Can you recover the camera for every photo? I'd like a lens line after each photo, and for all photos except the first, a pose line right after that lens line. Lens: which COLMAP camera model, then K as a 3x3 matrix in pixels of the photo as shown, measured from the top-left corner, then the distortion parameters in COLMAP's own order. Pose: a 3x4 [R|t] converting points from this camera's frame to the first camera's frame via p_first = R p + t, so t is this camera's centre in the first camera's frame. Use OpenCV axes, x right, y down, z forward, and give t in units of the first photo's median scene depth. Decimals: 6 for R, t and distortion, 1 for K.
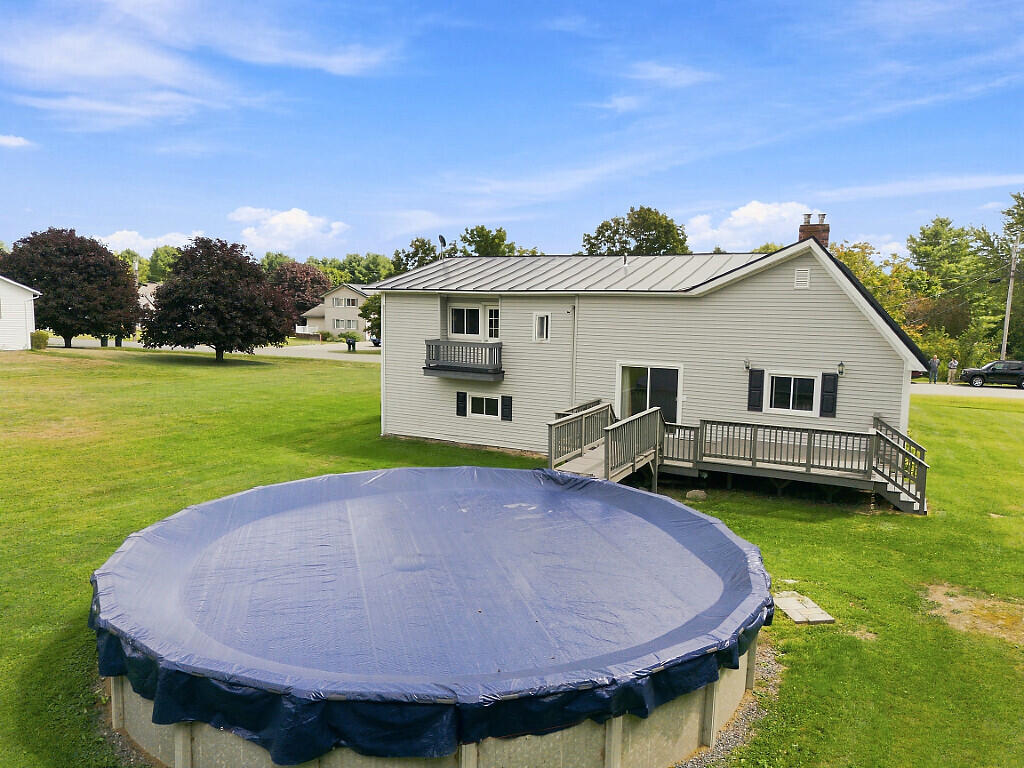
lens RADIAL K [[726.0, 0, 503.7], [0, 726.0, 383.7], [0, 0, 1]] dist [0.055845, -0.052587]
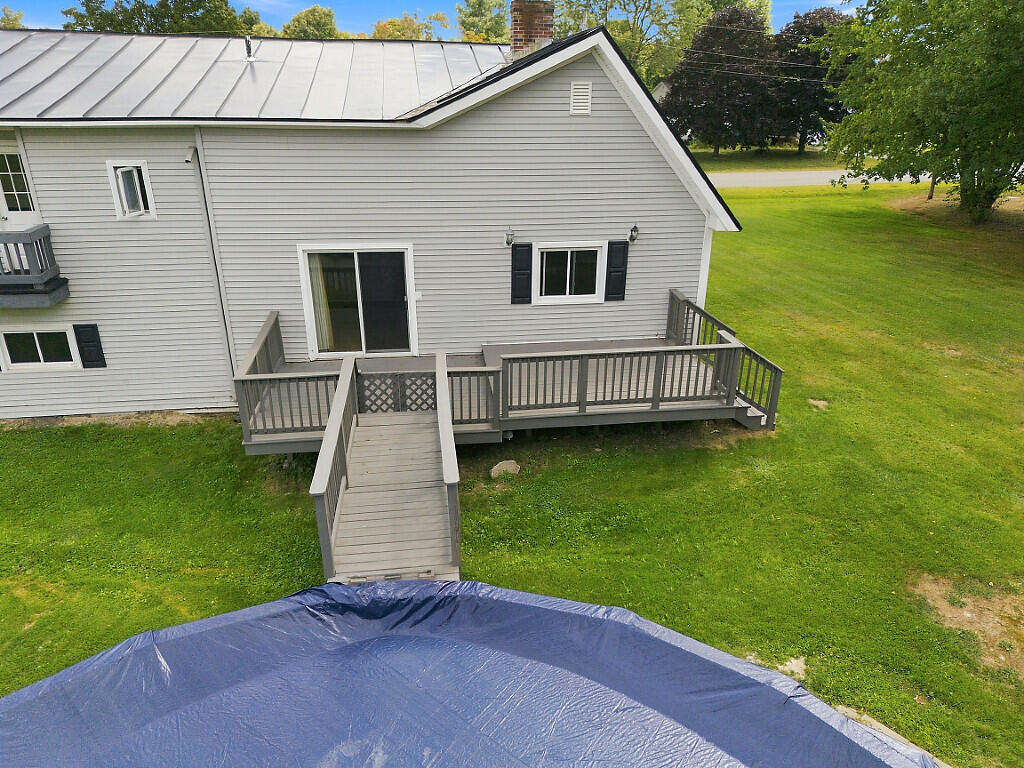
lens RADIAL K [[726.0, 0, 513.4], [0, 726.0, 383.8], [0, 0, 1]] dist [0.055845, -0.052587]
pose [[0.811097, -0.234443, 0.535872, -0.045142], [0.071037, 0.948859, 0.307603, -0.096210], [-0.580582, -0.211429, 0.786271, 0.421055]]
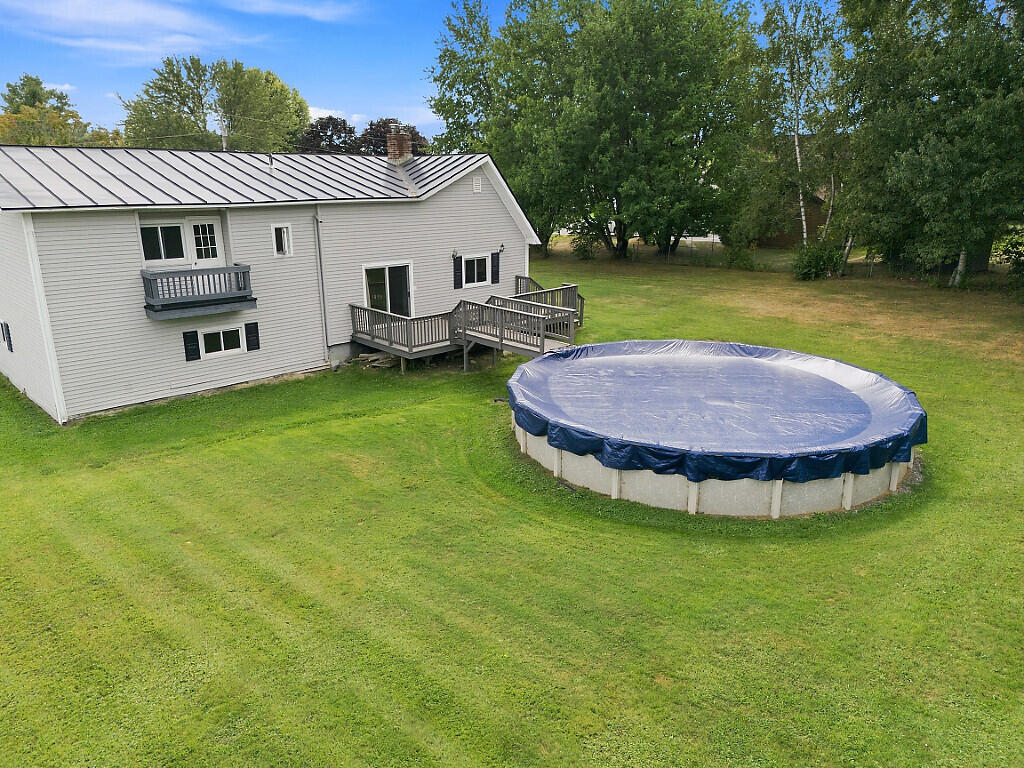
lens RADIAL K [[726.0, 0, 512.3], [0, 726.0, 384.0], [0, 0, 1]] dist [0.055845, -0.052587]
pose [[0.308693, -0.284711, 0.907550, -0.816111], [0.112146, 0.958389, 0.262515, -0.123256], [-0.944527, 0.020742, 0.327778, 0.450840]]
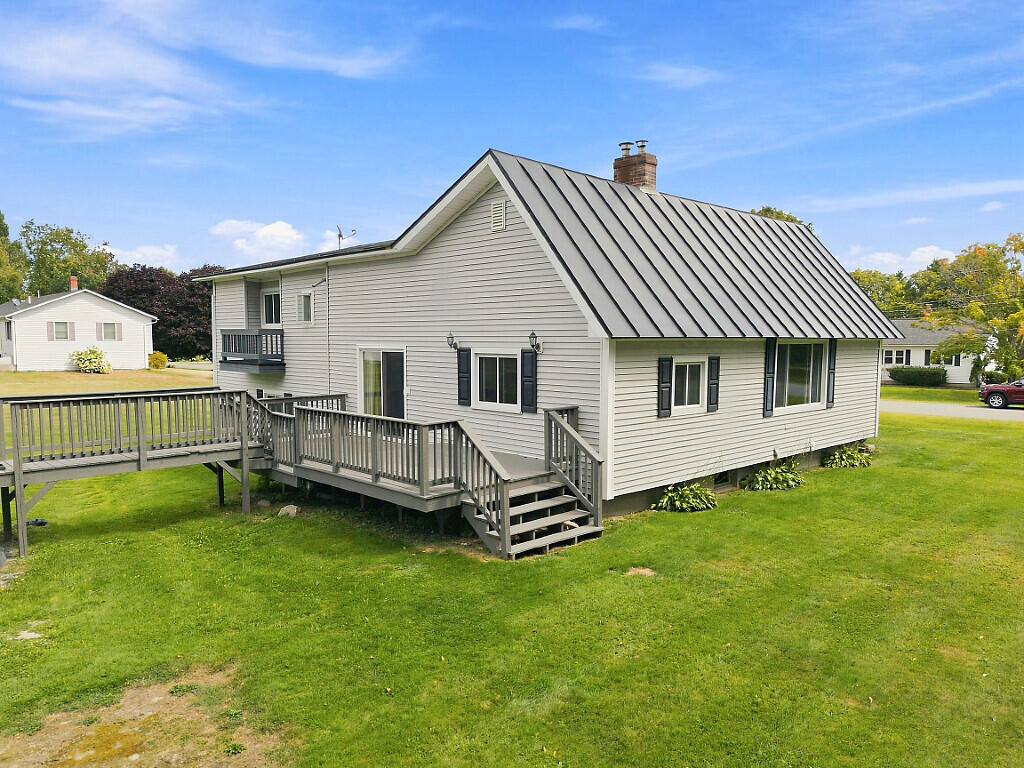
lens RADIAL K [[726.0, 0, 534.3], [0, 726.0, 390.4], [0, 0, 1]] dist [0.055845, -0.052587]
pose [[0.952808, 0.010947, -0.303376, 0.587806], [-0.024013, 0.998936, -0.039371, 0.045865], [0.302623, 0.044798, 0.952057, 0.316715]]
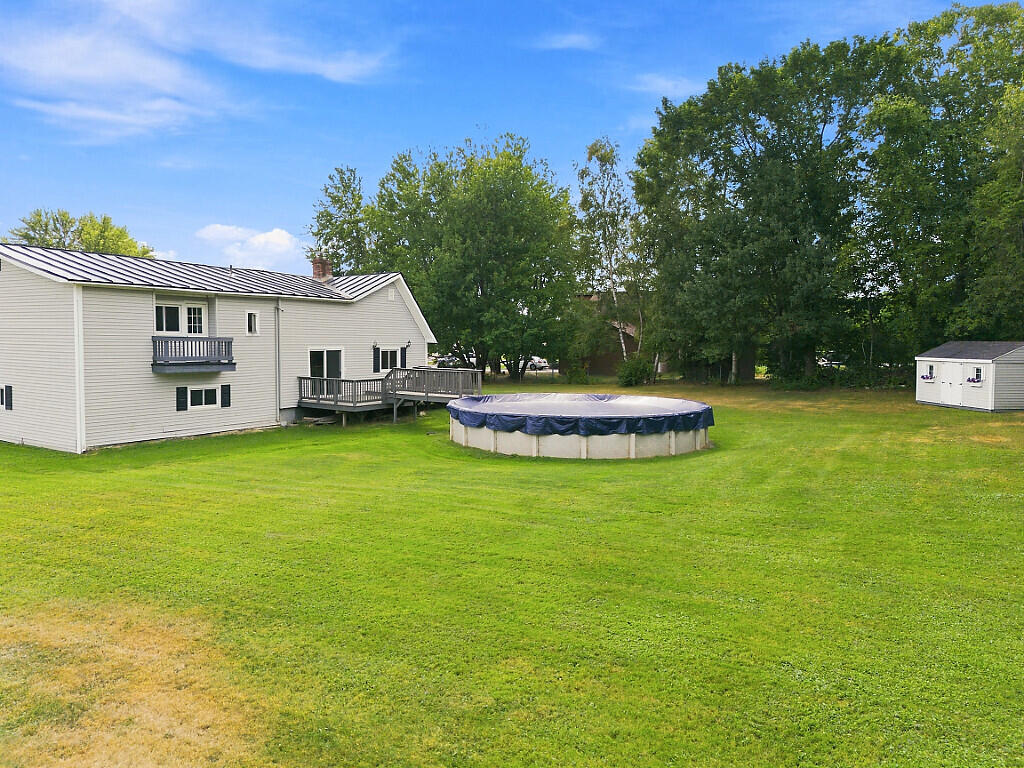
lens RADIAL K [[726.0, 0, 516.1], [0, 726.0, 382.5], [0, 0, 1]] dist [0.055845, -0.052587]
pose [[0.080489, -0.076127, 0.993844, -1.210307], [0.105084, 0.992171, 0.067488, -0.017425], [-0.991201, 0.099005, 0.087858, 0.506114]]
